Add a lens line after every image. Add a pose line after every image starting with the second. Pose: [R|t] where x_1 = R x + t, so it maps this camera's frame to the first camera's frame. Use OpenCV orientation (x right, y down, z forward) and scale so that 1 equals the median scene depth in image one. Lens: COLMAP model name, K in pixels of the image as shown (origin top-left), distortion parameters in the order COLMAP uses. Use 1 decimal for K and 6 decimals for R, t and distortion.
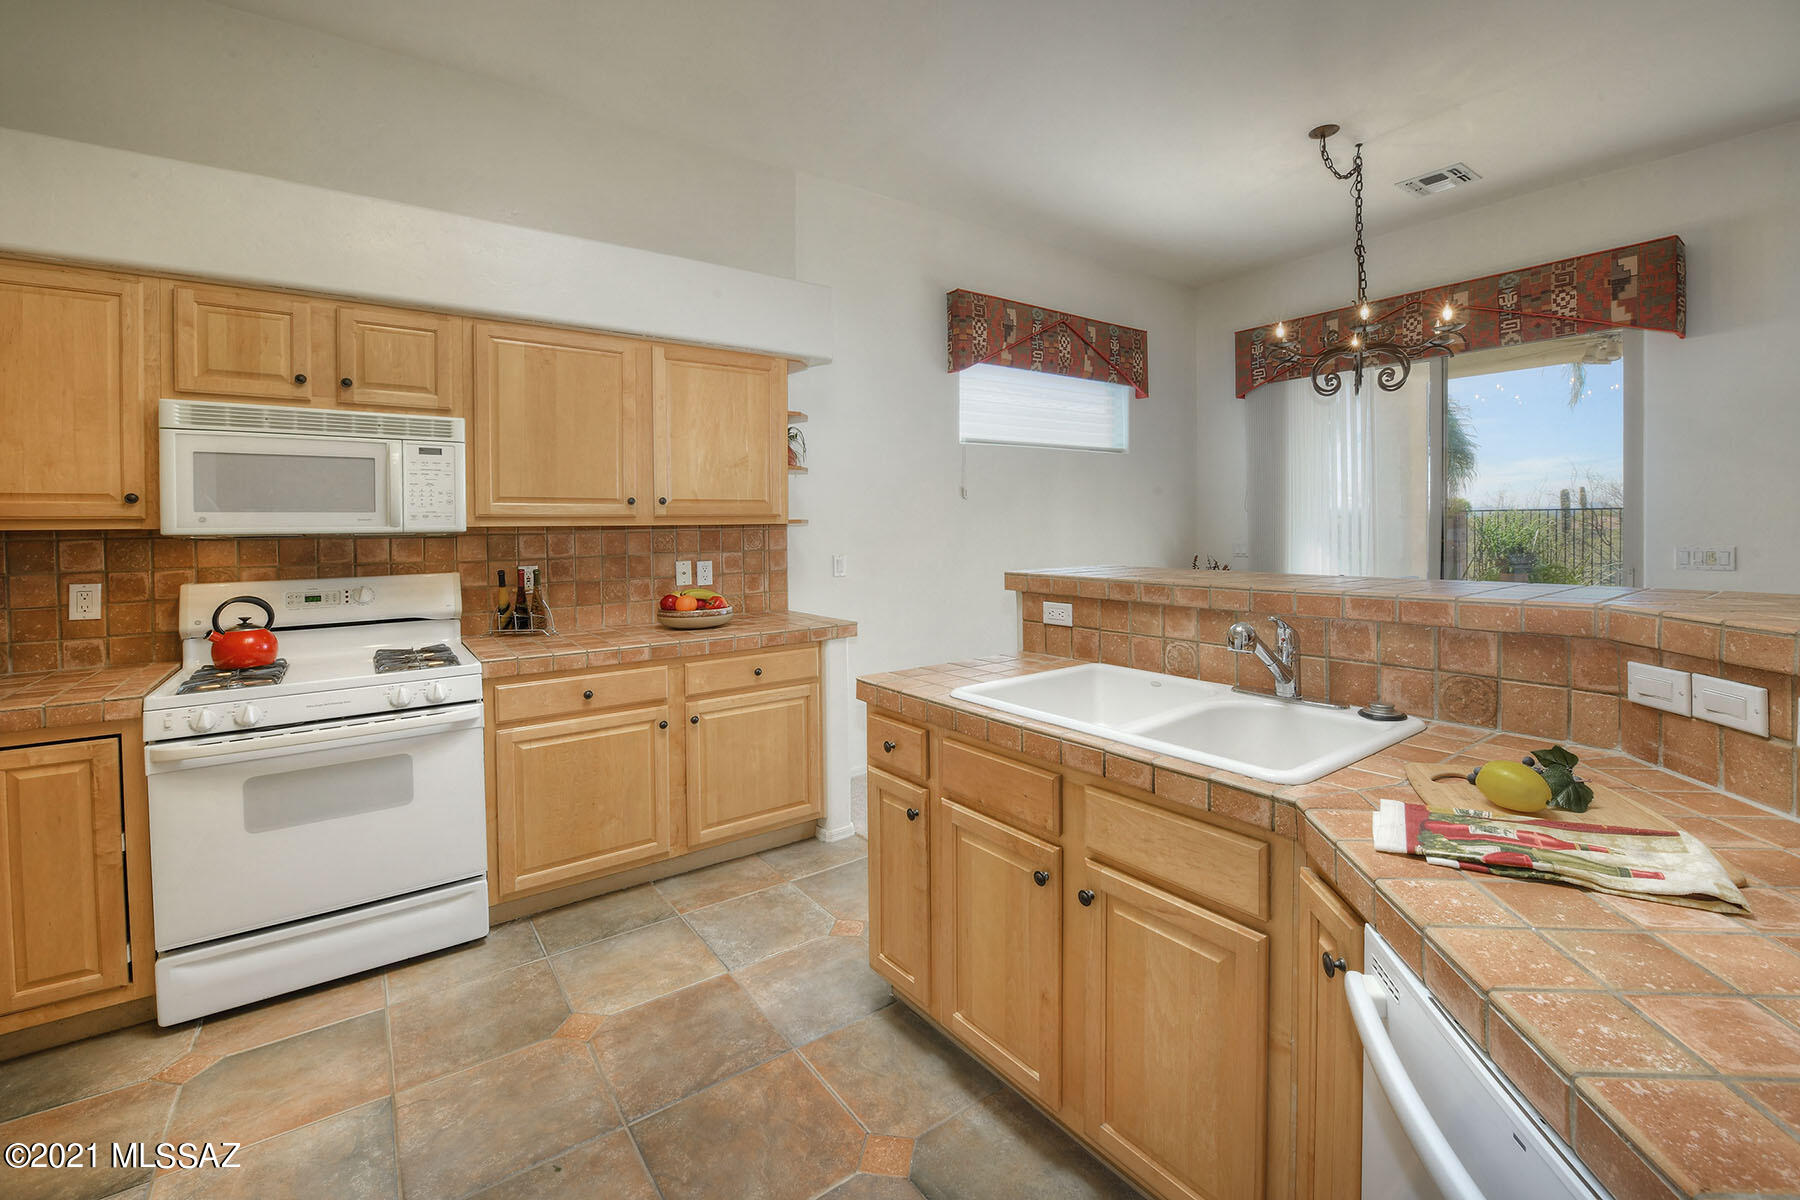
lens RADIAL K [[773.7, 0, 908.2], [0, 773.7, 541.2], [0, 0, 1]] dist [-0.016724, -0.000138]
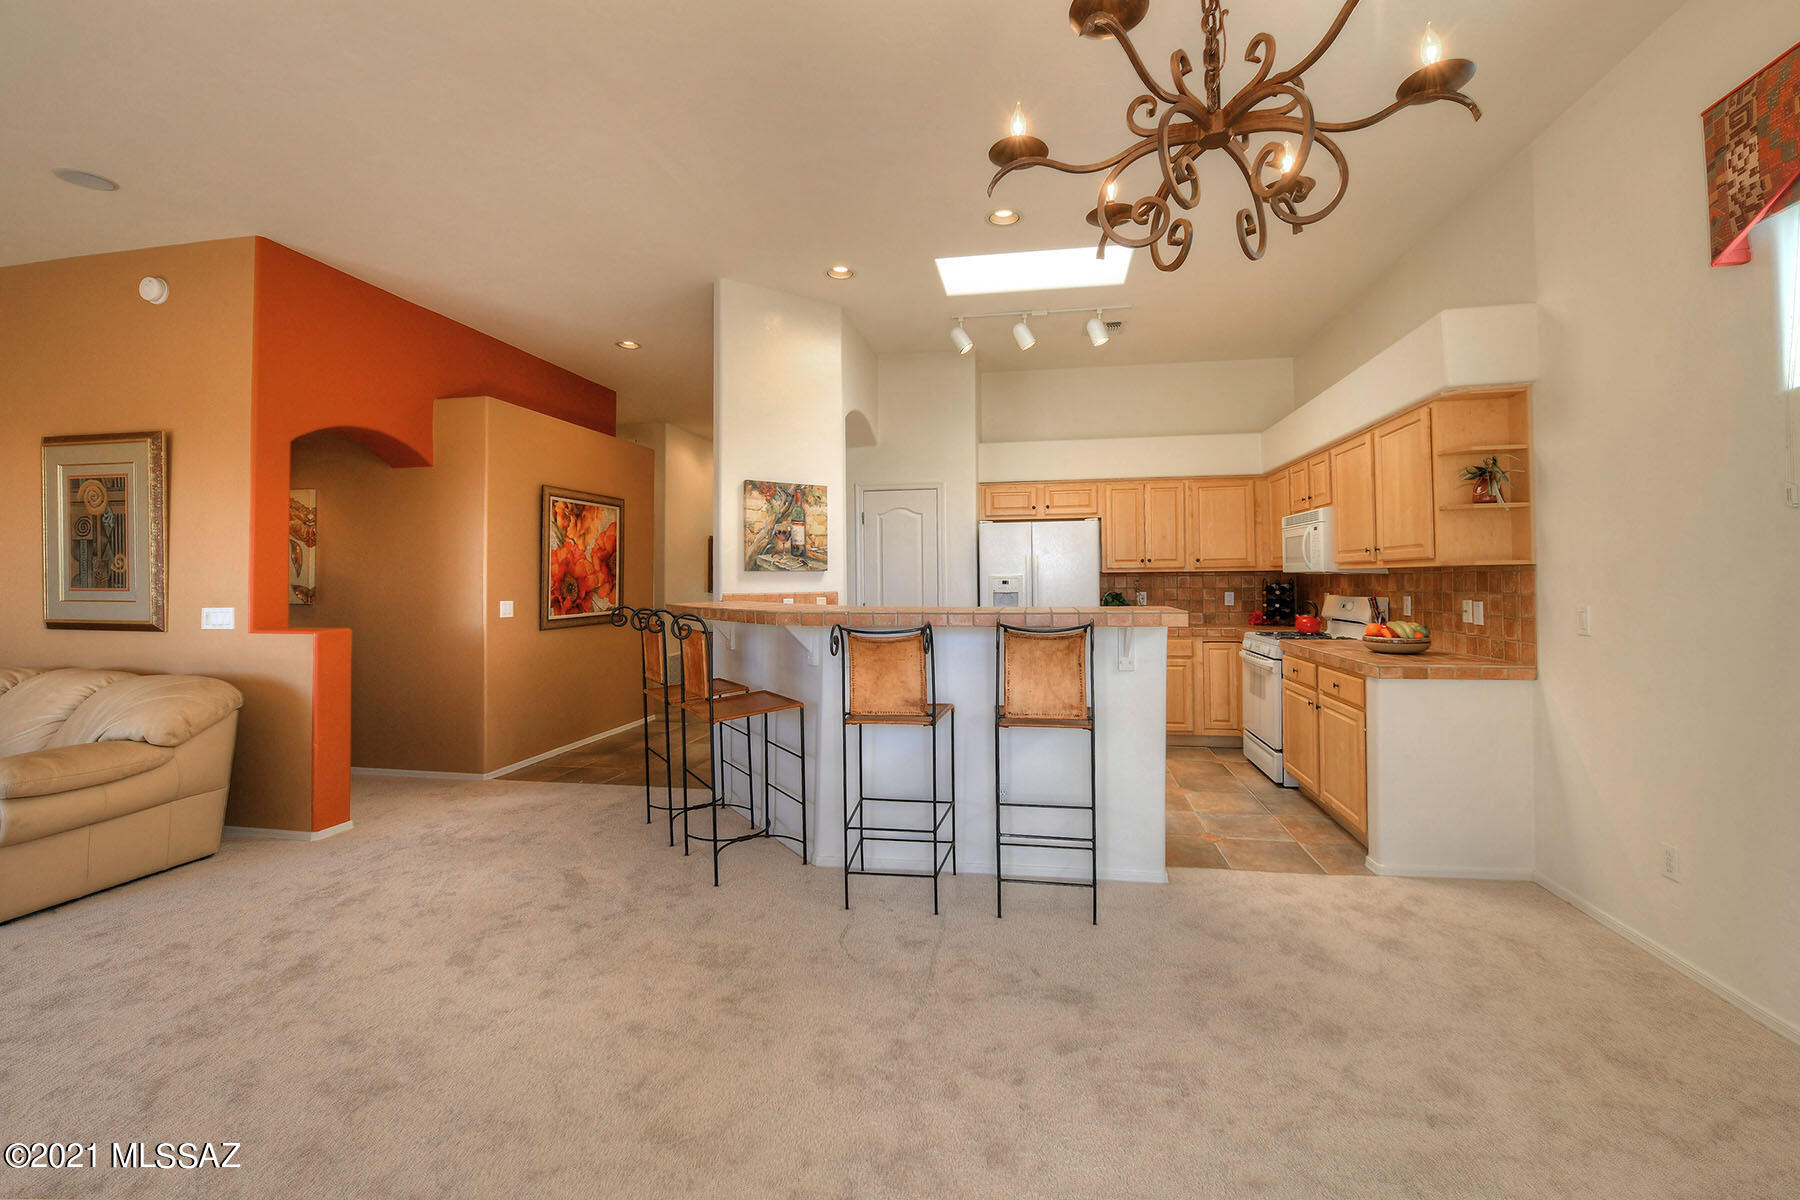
lens RADIAL K [[761.2, 0, 897.0], [0, 761.2, 555.5], [0, 0, 1]] dist [-0.016738, -0.000455]
pose [[-0.738564, -0.010535, -0.674101, 1.318479], [-0.007862, 0.999945, -0.007013, -0.030051], [0.674138, 0.000121, -0.738606, 1.635521]]
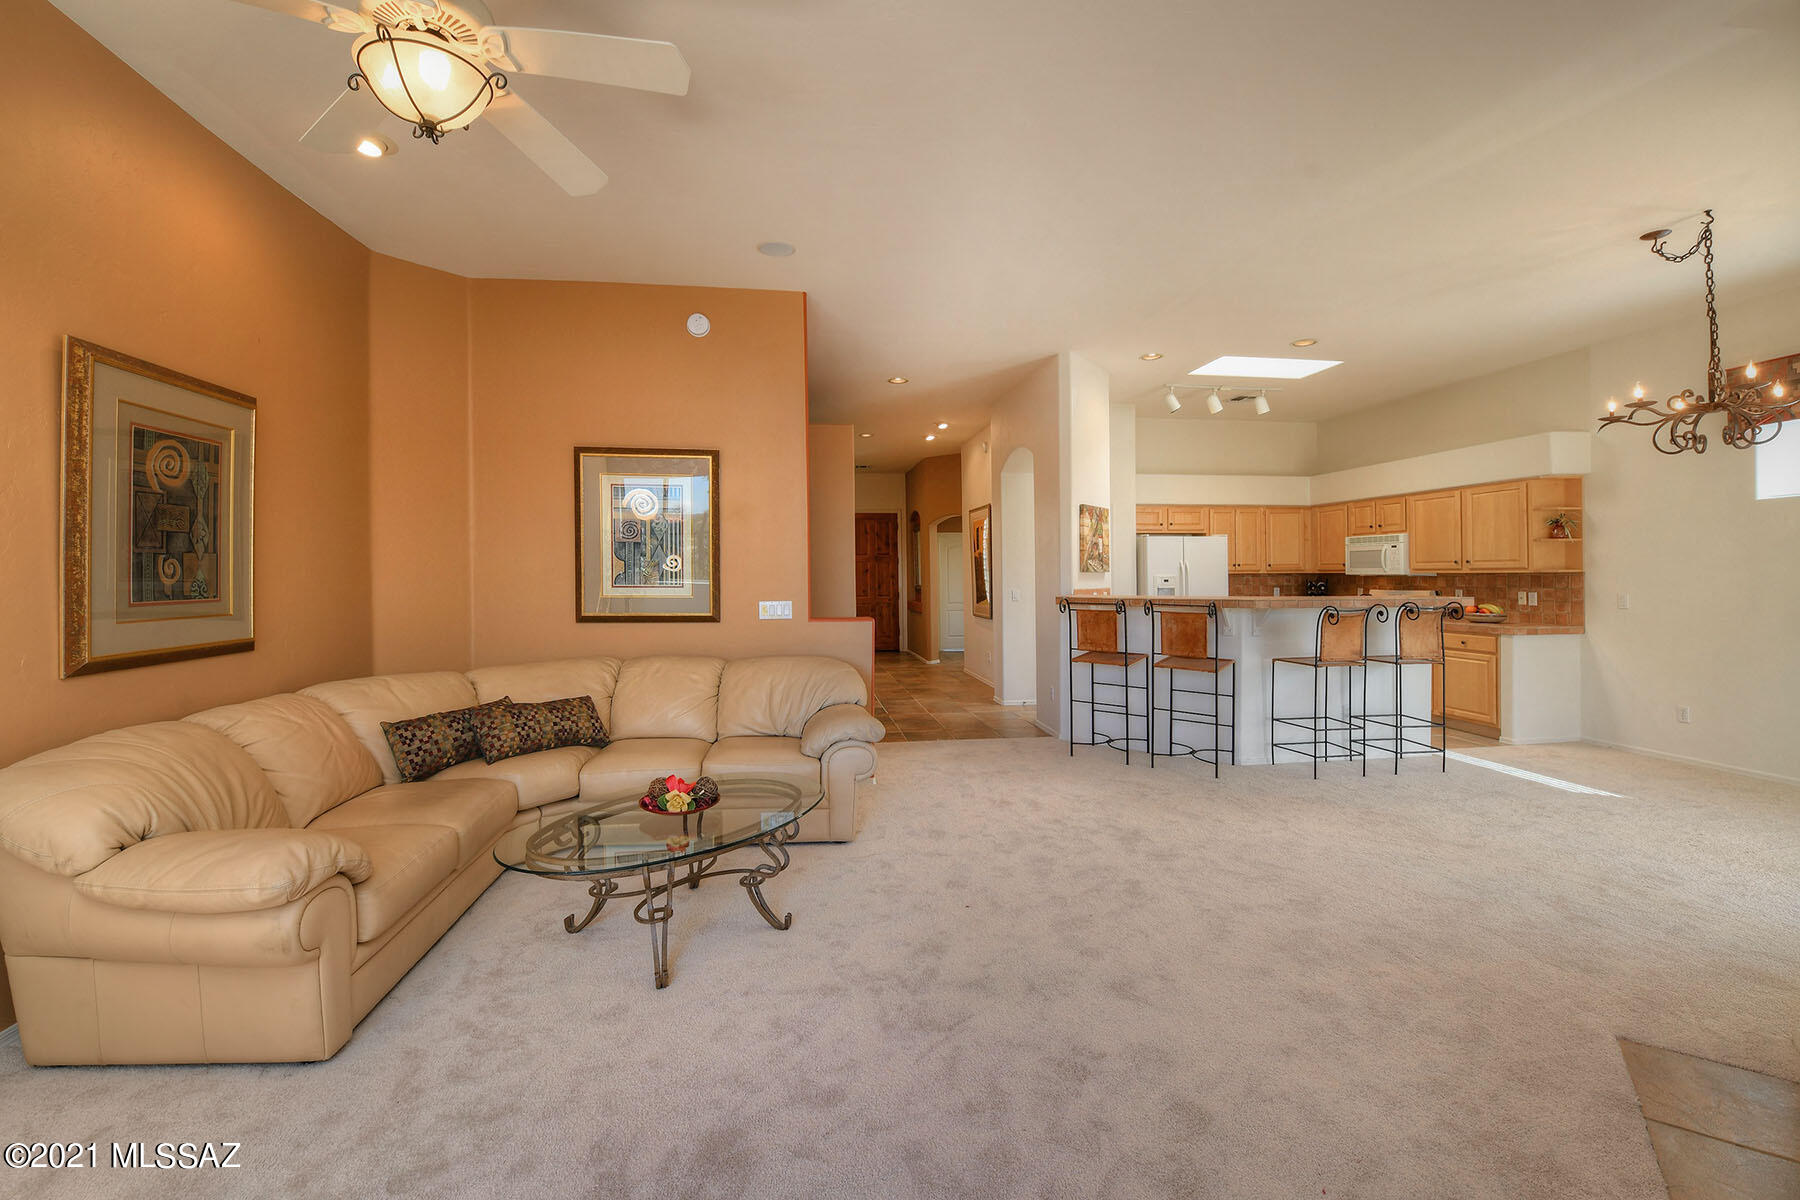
lens RADIAL K [[786.3, 0, 873.5], [0, 786.3, 564.5], [0, 0, 1]] dist [-0.013447, -0.000266]
pose [[-0.504965, -0.004807, -0.863127, 2.814981], [-0.018119, 0.999823, 0.005032, -0.028304], [0.862950, 0.018180, -0.504963, 0.785827]]
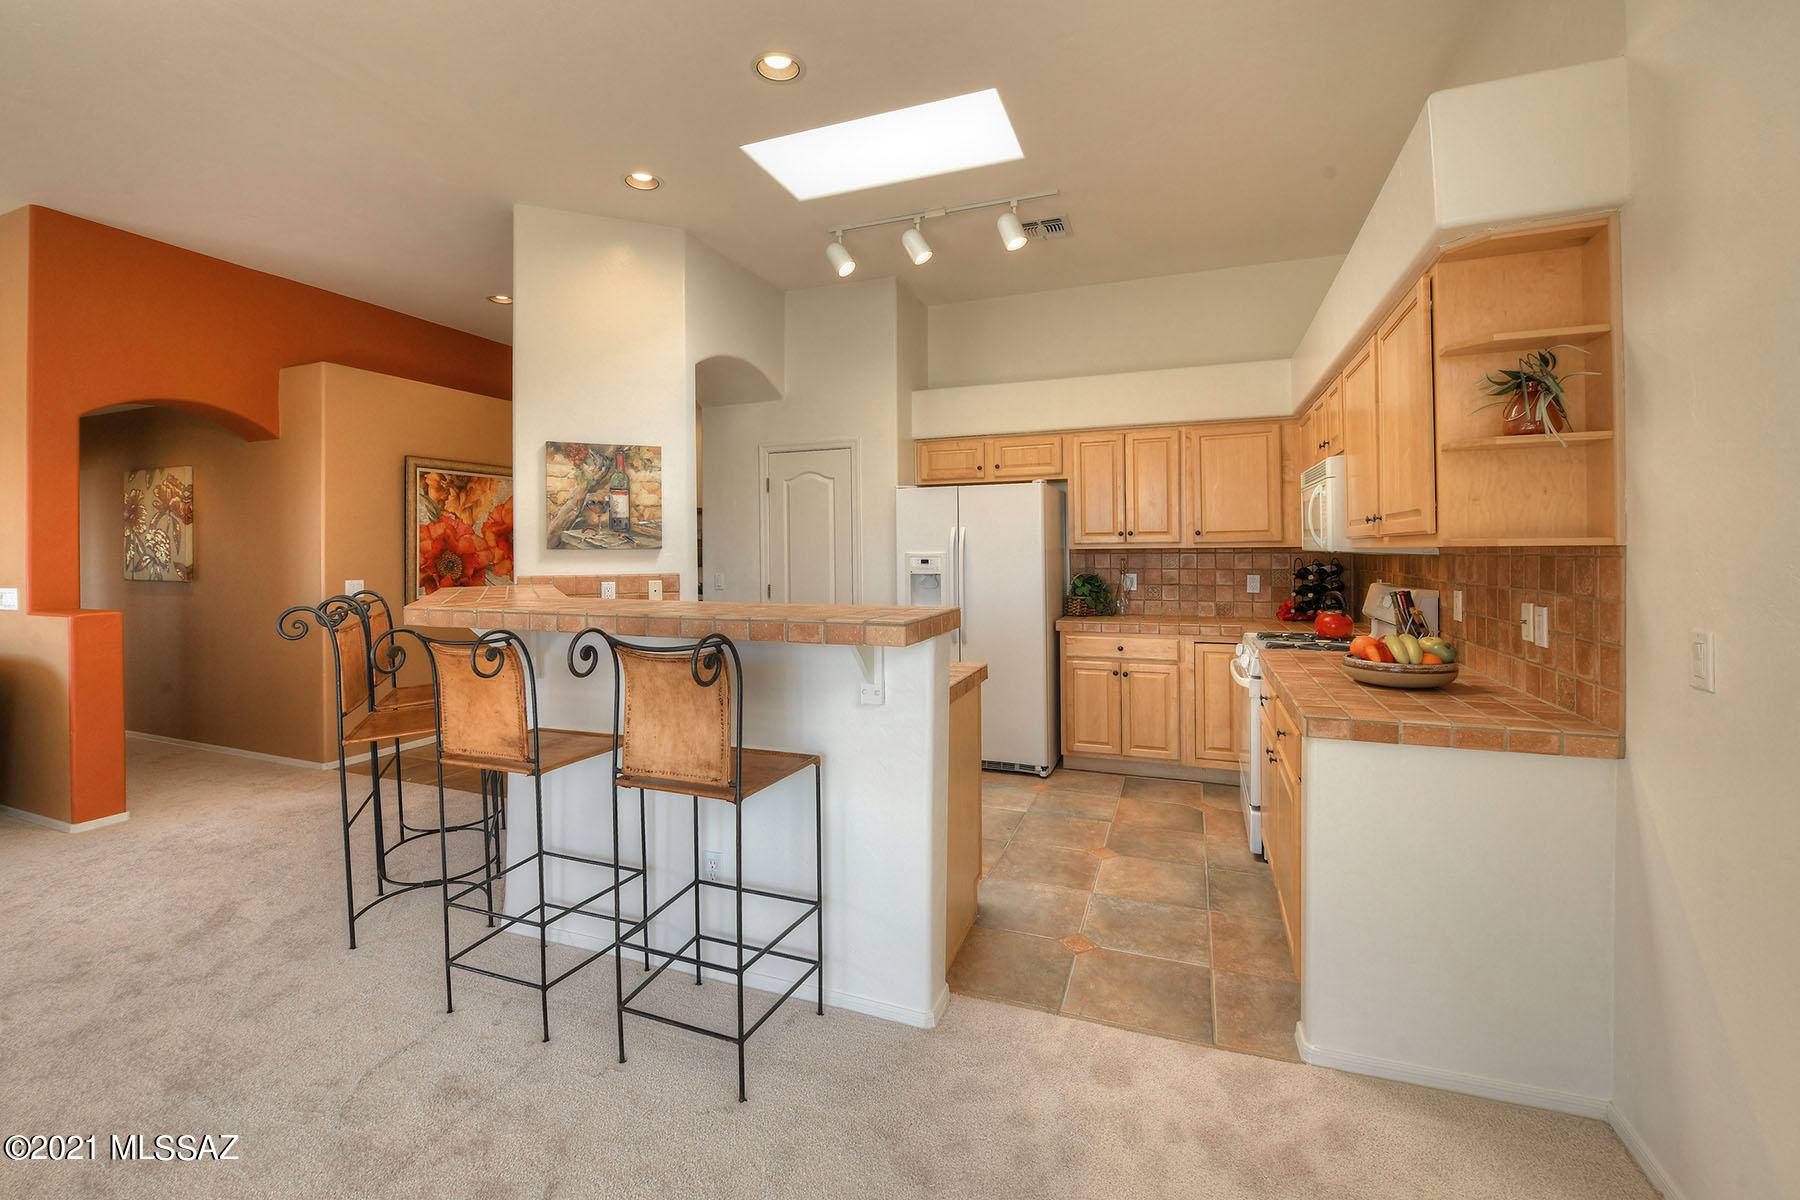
lens RADIAL K [[764.7, 0, 830.9], [0, 764.7, 540.9], [0, 0, 1]] dist [-0.016431, -0.000250]
pose [[-0.877912, 0.003582, -0.478808, 0.672630], [-0.003794, 0.999889, 0.014437, -0.042777], [0.478807, 0.014491, -0.877801, 1.675435]]
